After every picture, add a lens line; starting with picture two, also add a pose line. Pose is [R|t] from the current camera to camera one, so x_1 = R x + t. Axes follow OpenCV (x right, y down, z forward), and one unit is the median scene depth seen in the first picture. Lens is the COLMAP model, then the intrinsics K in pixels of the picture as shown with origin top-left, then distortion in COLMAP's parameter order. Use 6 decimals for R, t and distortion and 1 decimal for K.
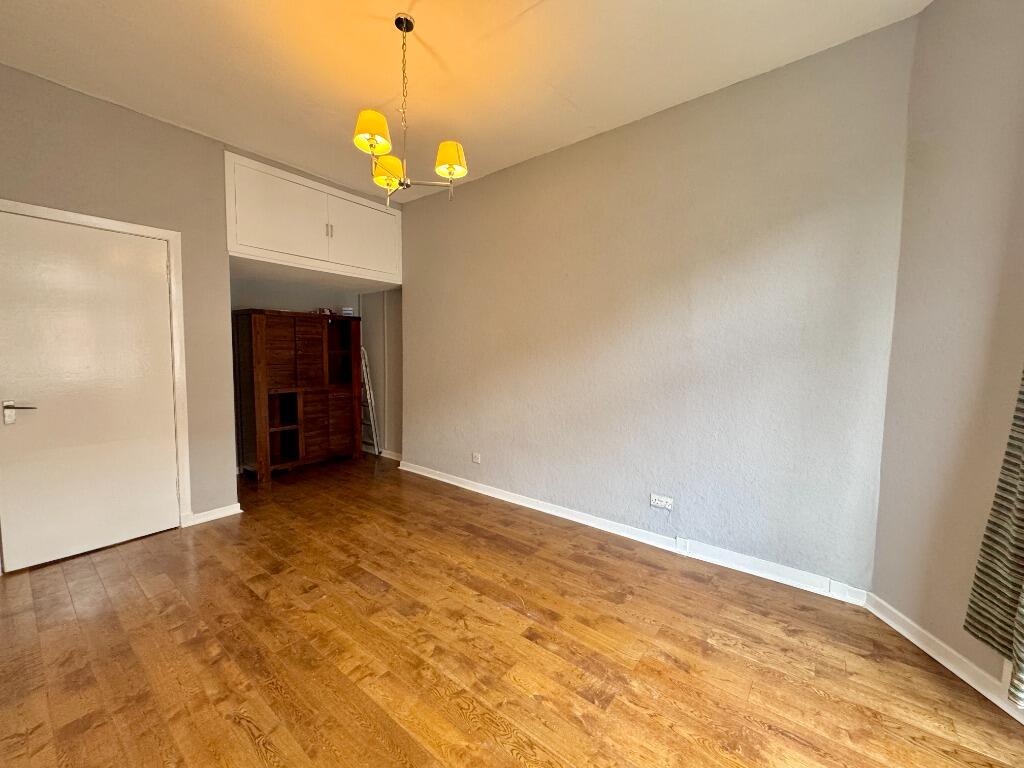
lens RADIAL K [[408.6, 0, 509.1], [0, 408.6, 383.4], [0, 0, 1]] dist [-0.000646, -0.000100]
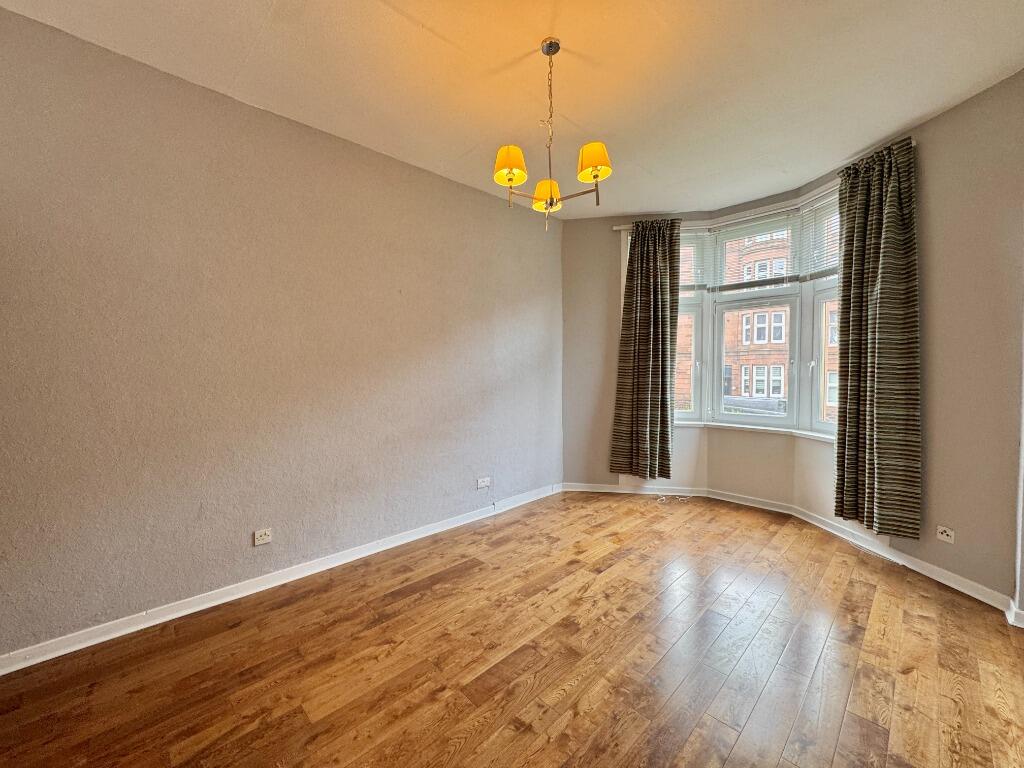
lens RADIAL K [[408.6, 0, 512.5], [0, 408.6, 384.5], [0, 0, 1]] dist [-0.000646, -0.000100]
pose [[0.126391, -0.047184, 0.990858, -1.046829], [0.077231, 0.996304, 0.037592, -0.078765], [-0.988970, 0.071774, 0.129568, 0.821621]]
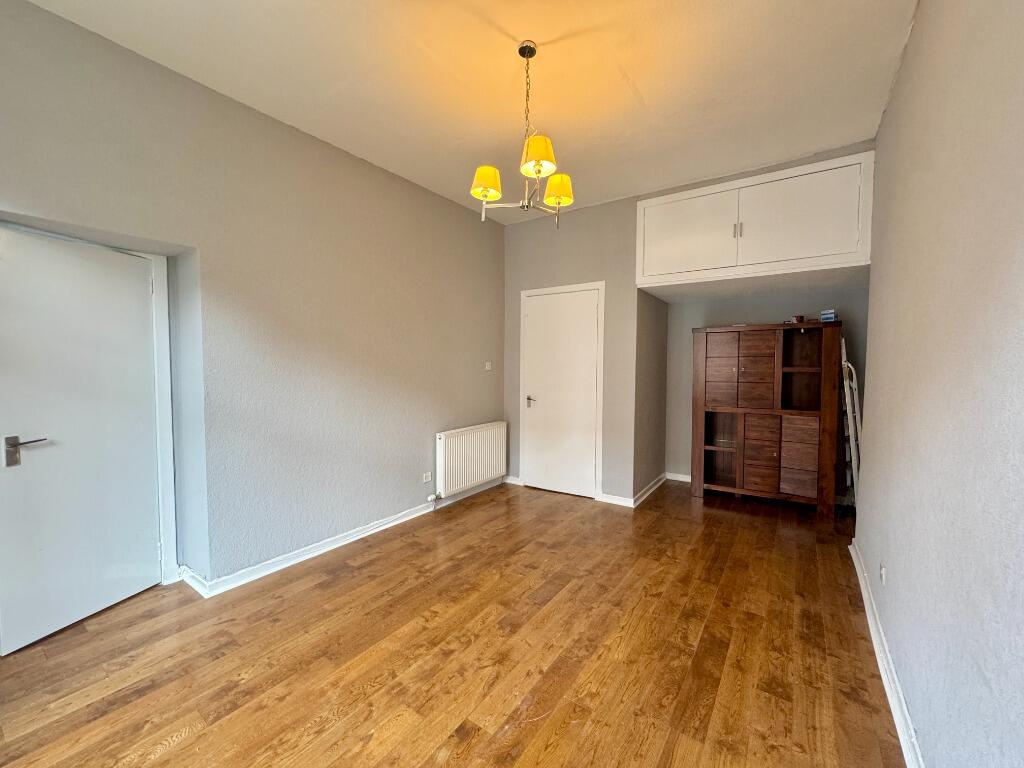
lens RADIAL K [[408.6, 0, 513.7], [0, 408.6, 382.6], [0, 0, 1]] dist [-0.000646, -0.000100]
pose [[0.066048, 0.034685, -0.997213, 0.637361], [-0.075397, 0.996712, 0.029674, -0.063322], [0.994964, 0.073227, 0.068446, 0.767142]]
